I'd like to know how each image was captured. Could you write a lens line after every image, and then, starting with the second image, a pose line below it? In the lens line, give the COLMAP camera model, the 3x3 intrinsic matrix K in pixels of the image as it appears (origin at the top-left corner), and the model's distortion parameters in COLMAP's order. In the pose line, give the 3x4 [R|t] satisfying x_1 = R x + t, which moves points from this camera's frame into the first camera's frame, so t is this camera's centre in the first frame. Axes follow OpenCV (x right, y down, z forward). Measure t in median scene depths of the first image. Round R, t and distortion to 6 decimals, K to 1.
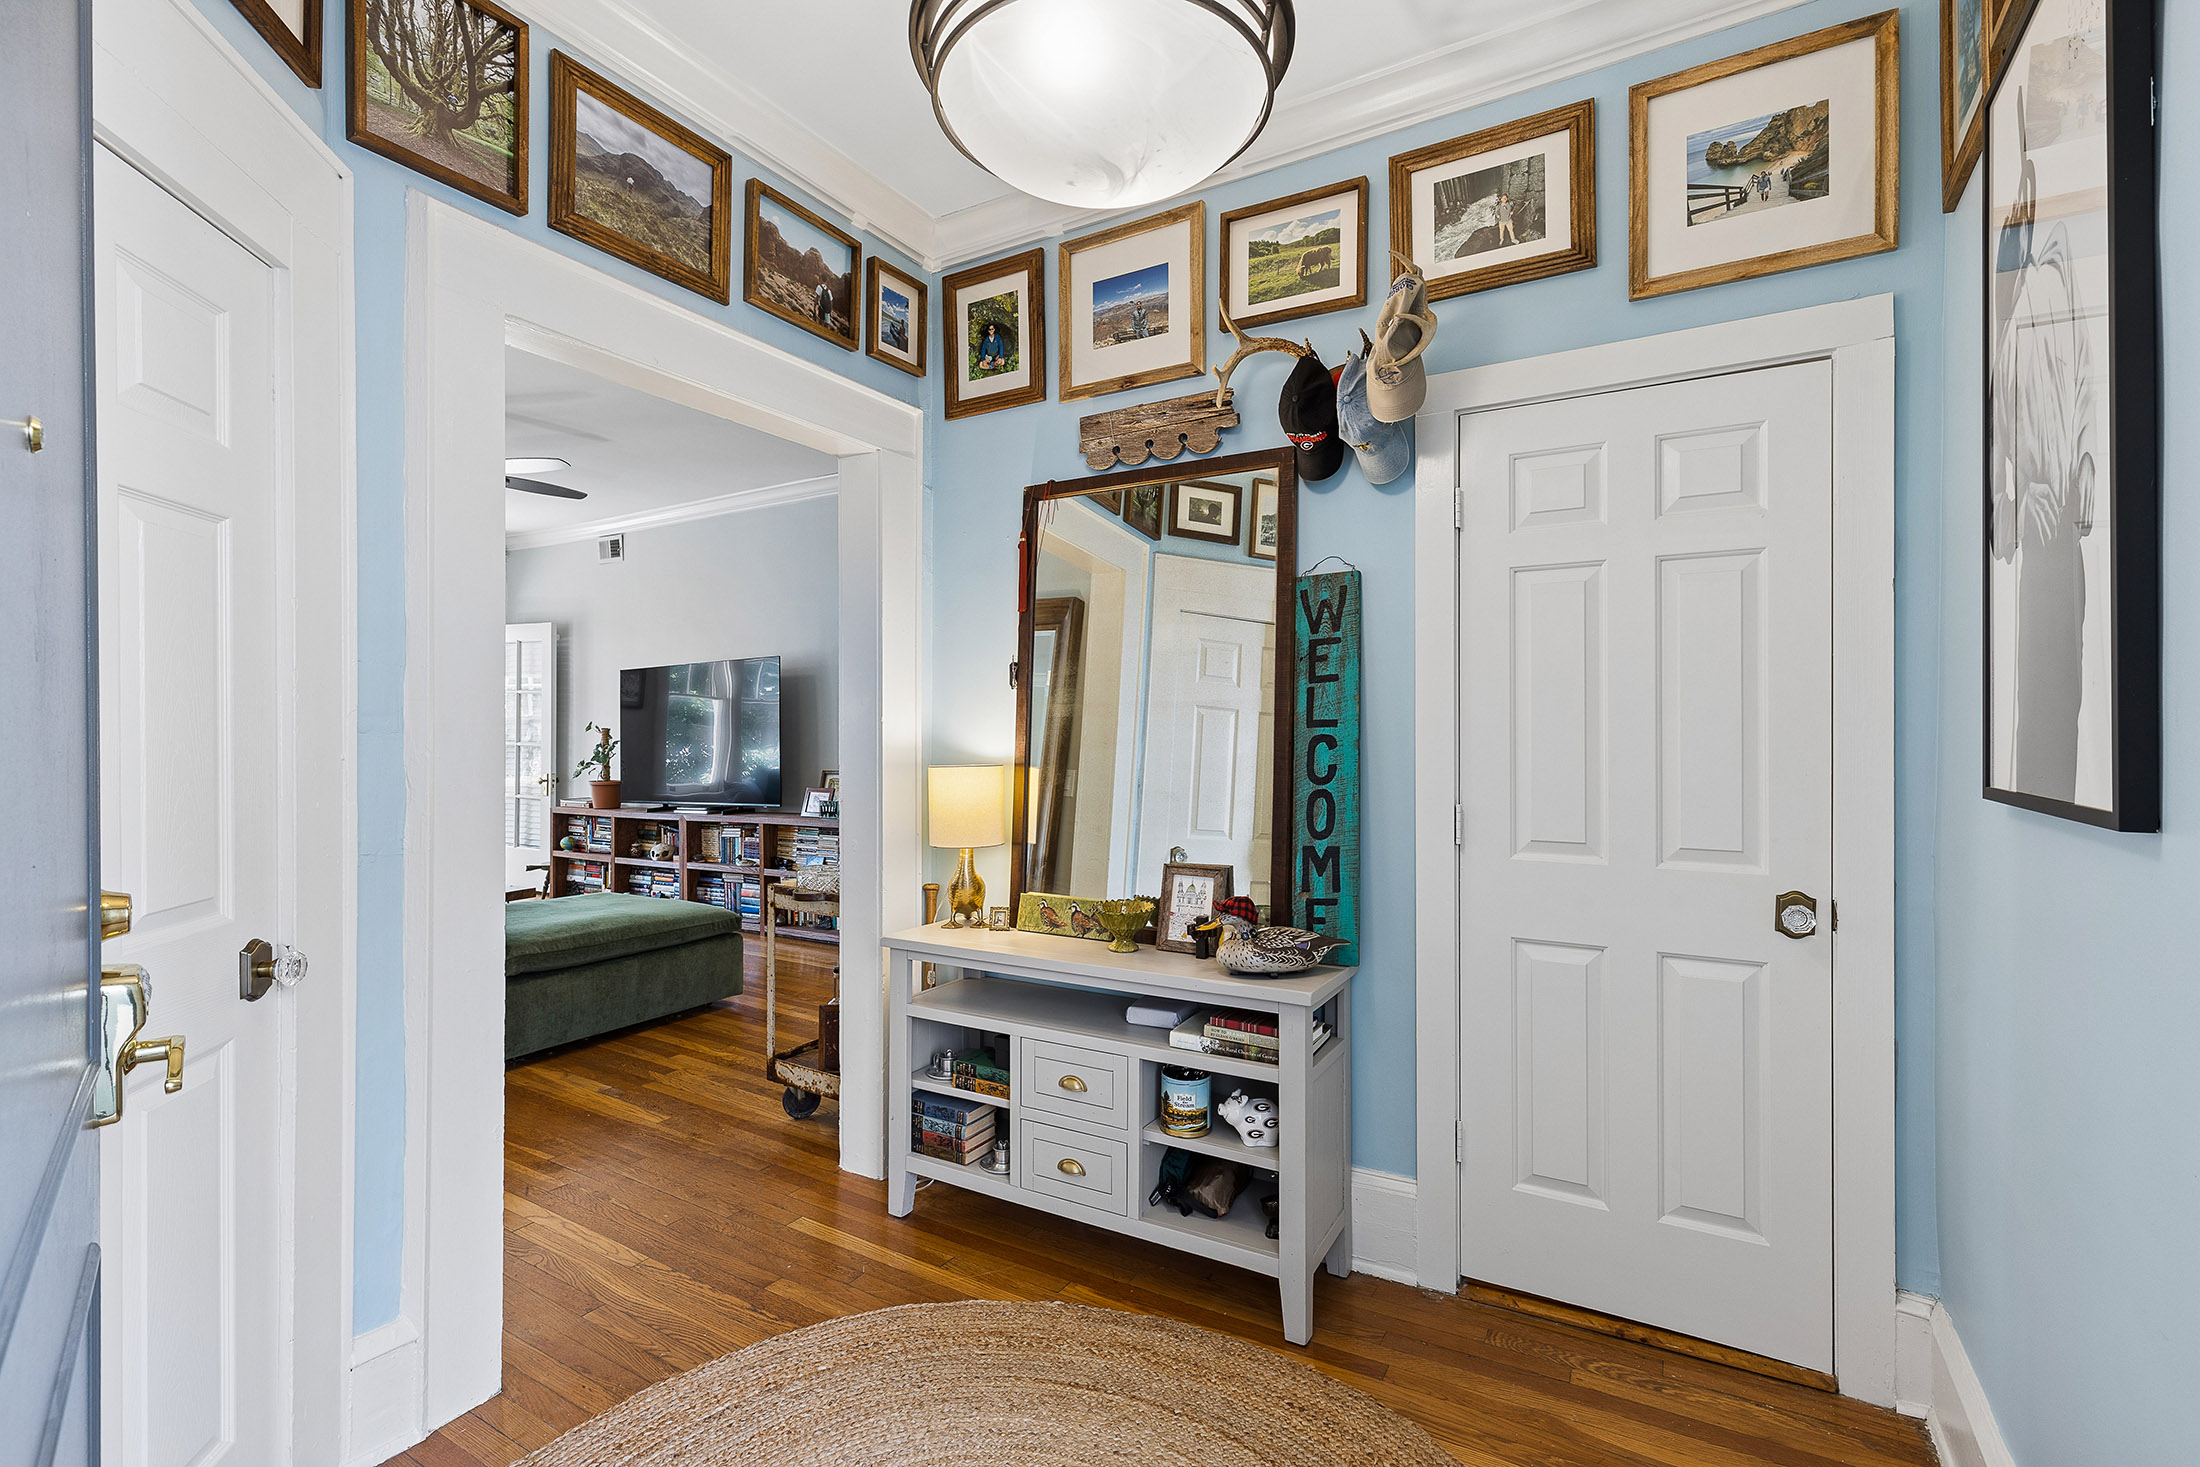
lens RADIAL K [[973.8, 0, 1105.9], [0, 973.8, 723.0], [0, 0, 1]] dist [0.001659, -0.000475]
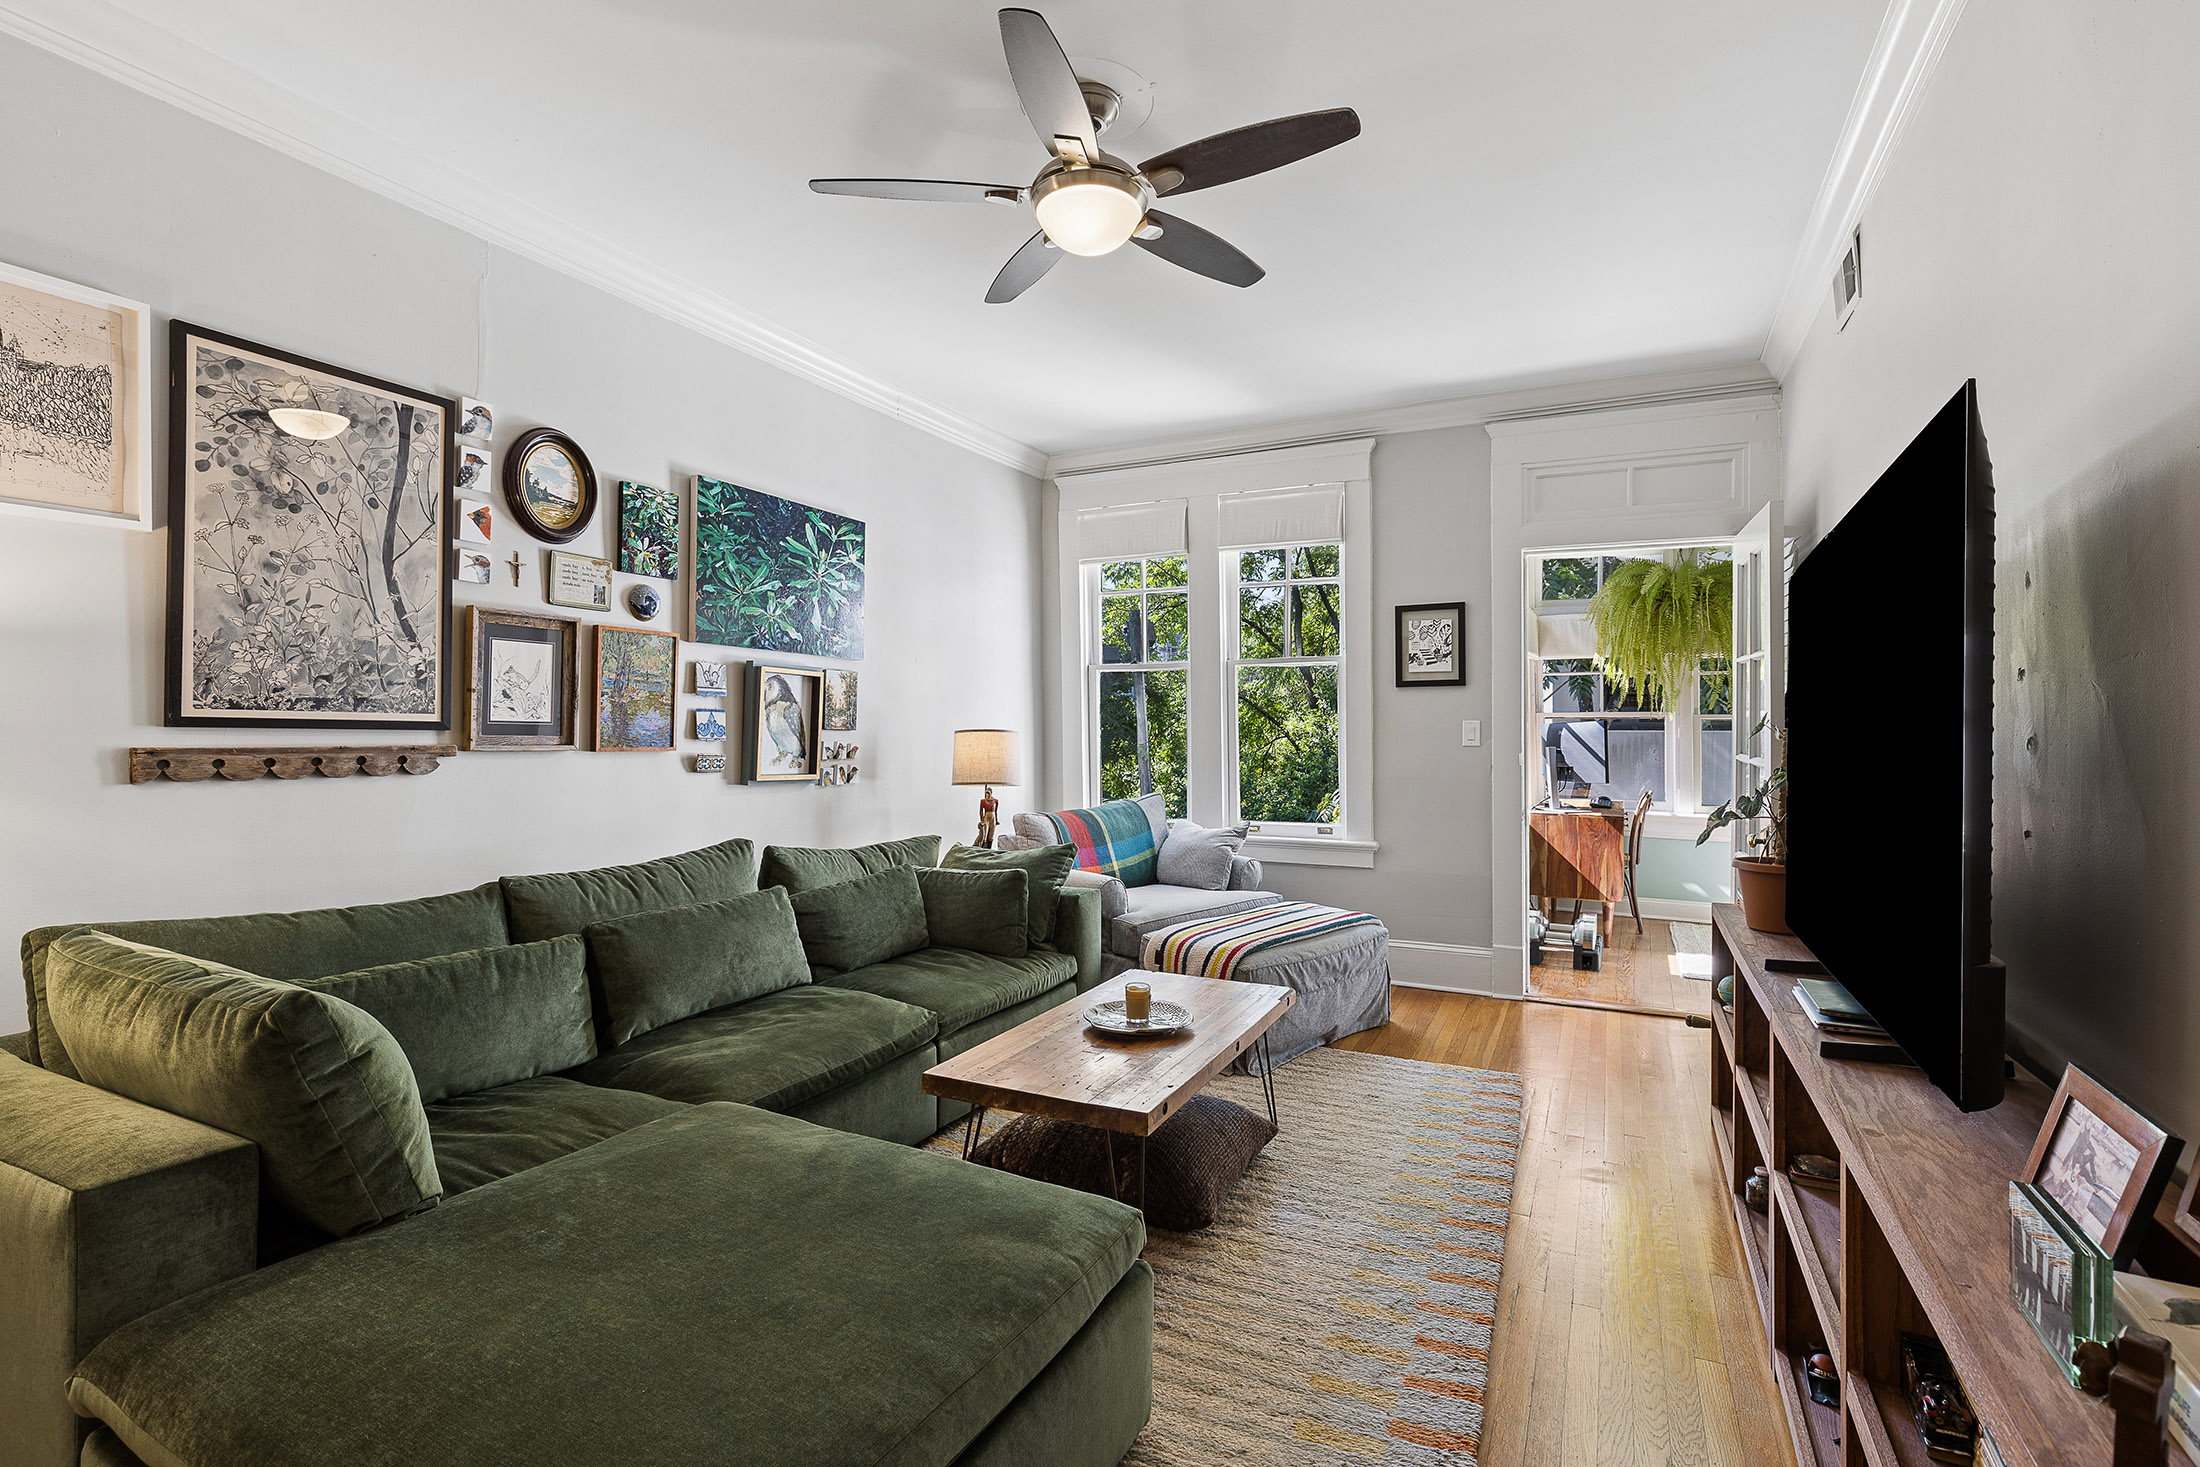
lens RADIAL K [[1018.9, 0, 1102.7], [0, 1018.9, 727.4], [0, 0, 1]] dist [-0.004600, 0.000146]
pose [[0.059979, -0.000292, -0.998200, -0.115181], [0.003194, 0.999995, -0.000100, 0.003726], [0.998195, -0.003183, 0.059980, 0.709951]]
